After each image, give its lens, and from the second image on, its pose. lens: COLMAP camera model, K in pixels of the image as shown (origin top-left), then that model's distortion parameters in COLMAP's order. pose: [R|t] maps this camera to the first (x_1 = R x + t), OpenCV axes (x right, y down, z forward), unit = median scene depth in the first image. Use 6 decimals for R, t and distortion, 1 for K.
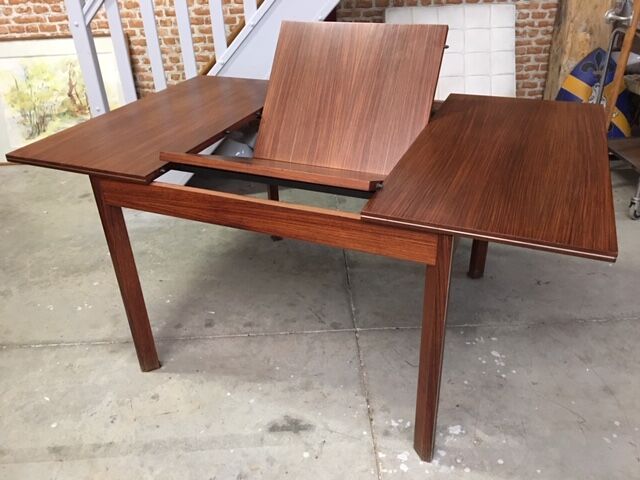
lens RADIAL K [[539.5, 0, 317.9], [0, 539.5, 242.1], [0, 0, 1]] dist [0.074885, -0.132026]
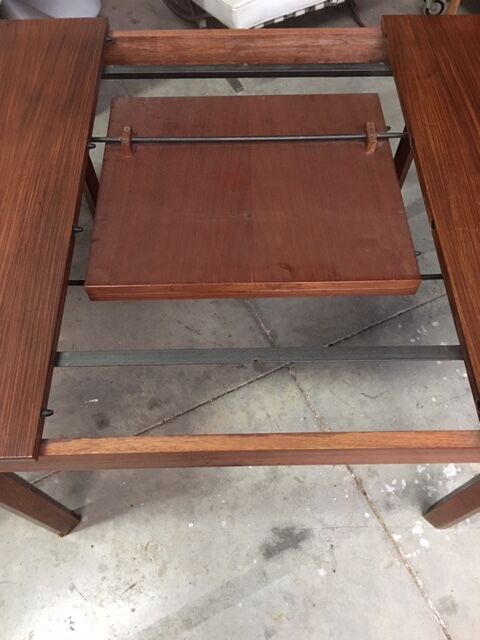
lens RADIAL K [[539.5, 0, 239.3], [0, 539.5, 313.9], [0, 0, 1]] dist [0.074885, -0.132026]
pose [[0.909110, -0.343769, 0.235249, -0.150705], [0.183606, 0.837619, 0.514474, -0.316502], [-0.373910, -0.424520, 0.824606, 0.369594]]
